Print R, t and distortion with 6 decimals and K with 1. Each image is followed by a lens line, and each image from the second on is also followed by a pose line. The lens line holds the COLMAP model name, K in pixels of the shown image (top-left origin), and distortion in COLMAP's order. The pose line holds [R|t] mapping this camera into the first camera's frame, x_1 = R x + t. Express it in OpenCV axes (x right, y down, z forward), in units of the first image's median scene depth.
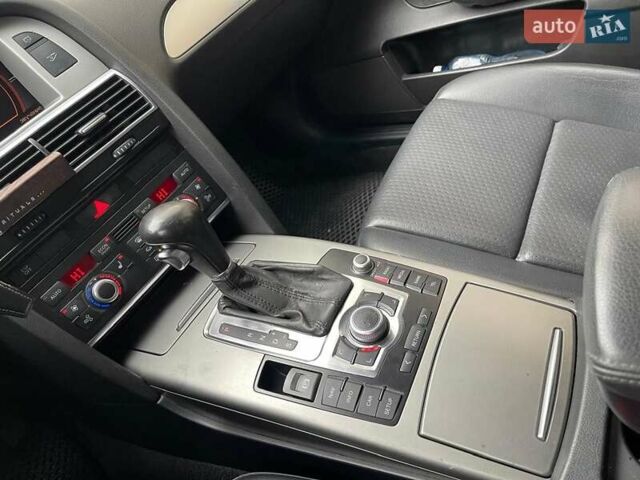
lens RADIAL K [[484.8, 0, 320.0], [0, 484.8, 240.0], [0, 0, 1]] dist [0.079635, -0.111216]
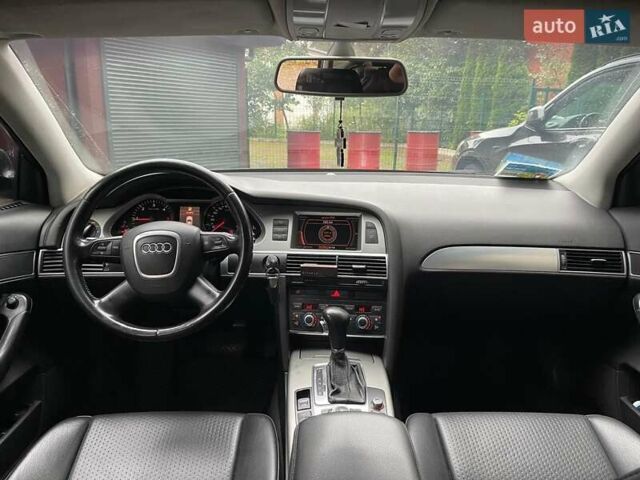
lens RADIAL K [[484.8, 0, 320.0], [0, 484.8, 240.0], [0, 0, 1]] dist [0.079635, -0.111216]
pose [[0.423058, 0.541024, -0.726853, 1.014262], [-0.710601, 0.695818, 0.104325, -0.423171], [0.562199, 0.472367, 0.678824, -0.674187]]
